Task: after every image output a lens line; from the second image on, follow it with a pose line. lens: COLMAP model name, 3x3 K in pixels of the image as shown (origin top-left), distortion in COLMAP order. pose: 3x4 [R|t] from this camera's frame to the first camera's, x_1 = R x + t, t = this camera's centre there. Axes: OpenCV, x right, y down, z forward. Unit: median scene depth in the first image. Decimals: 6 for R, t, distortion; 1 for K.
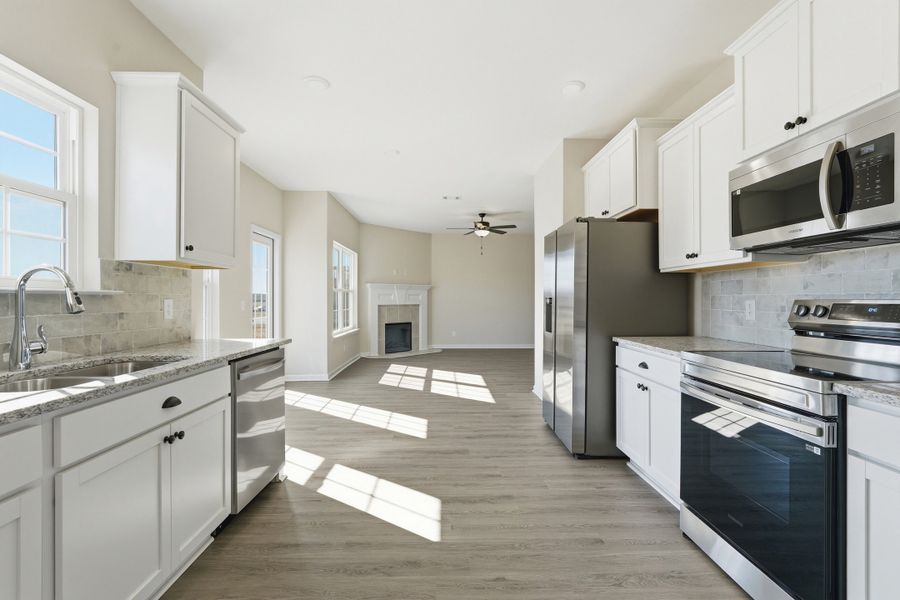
lens RADIAL K [[400.2, 0, 453.9], [0, 400.2, 299.1], [0, 0, 1]] dist [-0.014478, 0.007441]
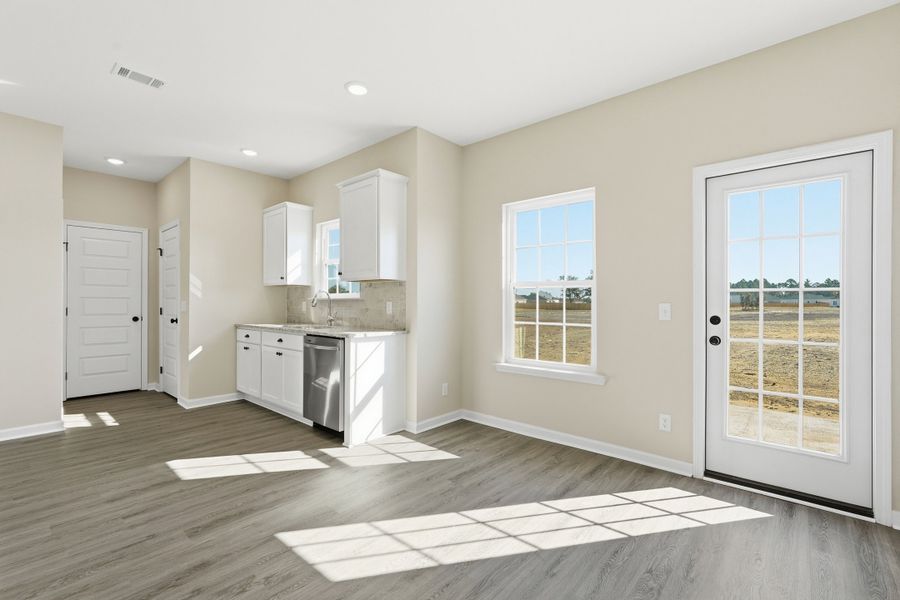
lens RADIAL K [[400.2, 0, 449.5], [0, 400.2, 301.1], [0, 0, 1]] dist [-0.014478, 0.007441]
pose [[-0.686809, -0.004172, -0.726826, 0.220374], [-0.002387, 0.999991, -0.003485, 0.002194], [0.726834, -0.000659, -0.686813, 1.786350]]
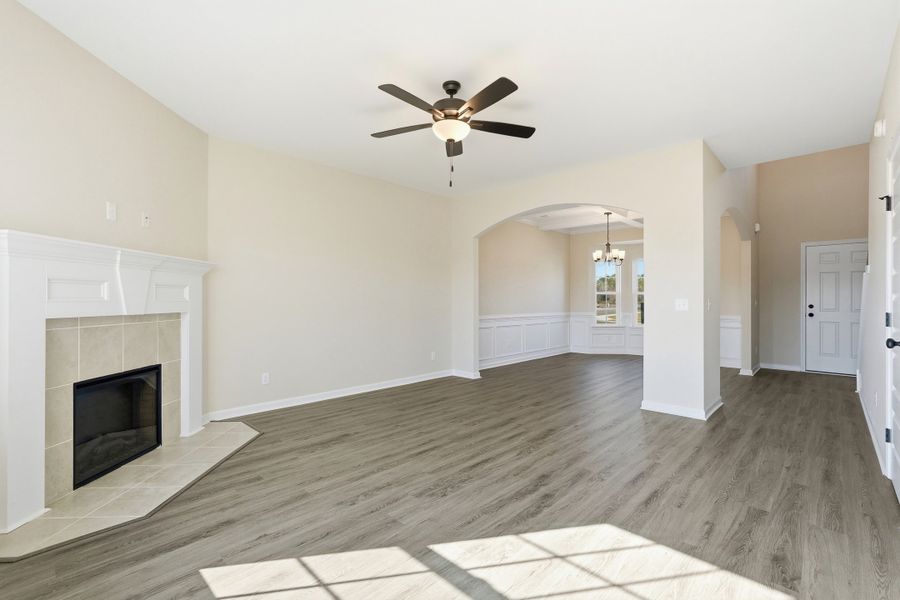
lens RADIAL K [[400.2, 0, 448.3], [0, 400.2, 300.0], [0, 0, 1]] dist [-0.014478, 0.007441]
pose [[0.717954, 0.001515, 0.696089, -0.504604], [-0.003056, 0.999995, 0.000976, 0.003172], [-0.696084, -0.002828, 0.717955, 1.741242]]
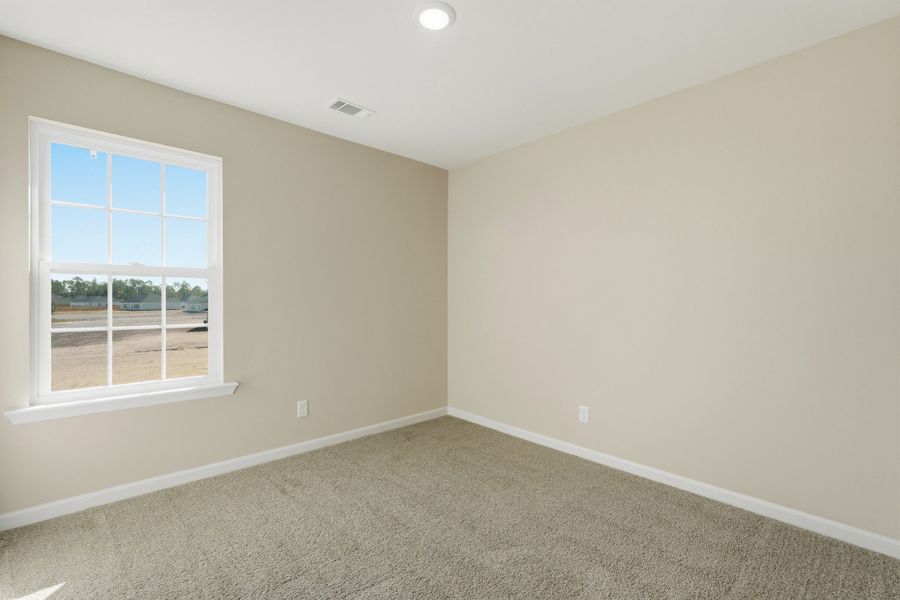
lens RADIAL K [[400.2, 0, 447.0], [0, 400.2, 298.9], [0, 0, 1]] dist [-0.014478, 0.007441]
pose [[0.646660, -0.002939, -0.762772, 0.174331], [-0.002370, 0.999980, -0.005862, 0.009091], [0.762774, 0.005598, 0.646640, 1.165671]]
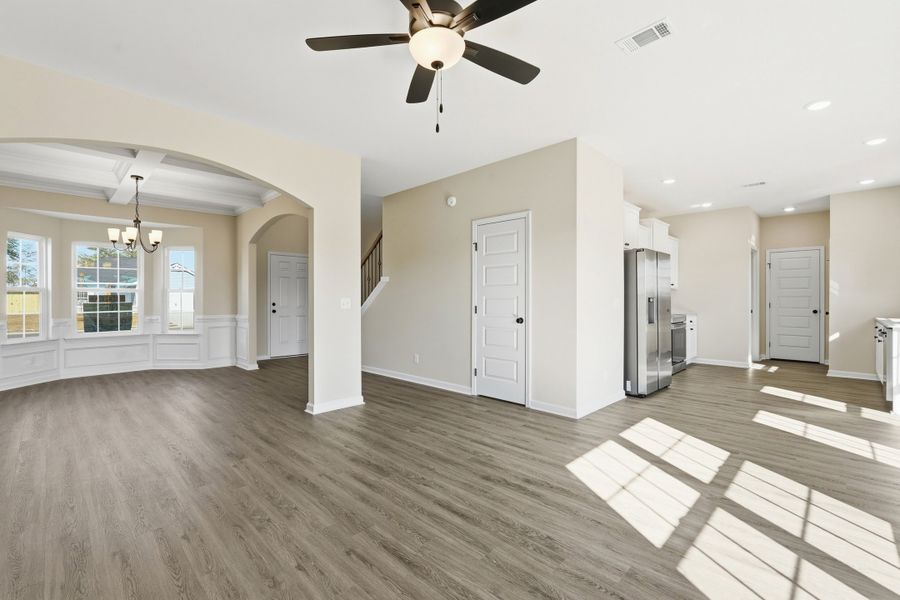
lens RADIAL K [[400.2, 0, 452.8], [0, 400.2, 301.5], [0, 0, 1]] dist [-0.014478, 0.007441]
pose [[-0.689108, -0.002629, 0.724654, -0.321307], [0.000772, 0.999990, 0.004362, 0.003460], [-0.724658, 0.003565, -0.689099, 2.857880]]
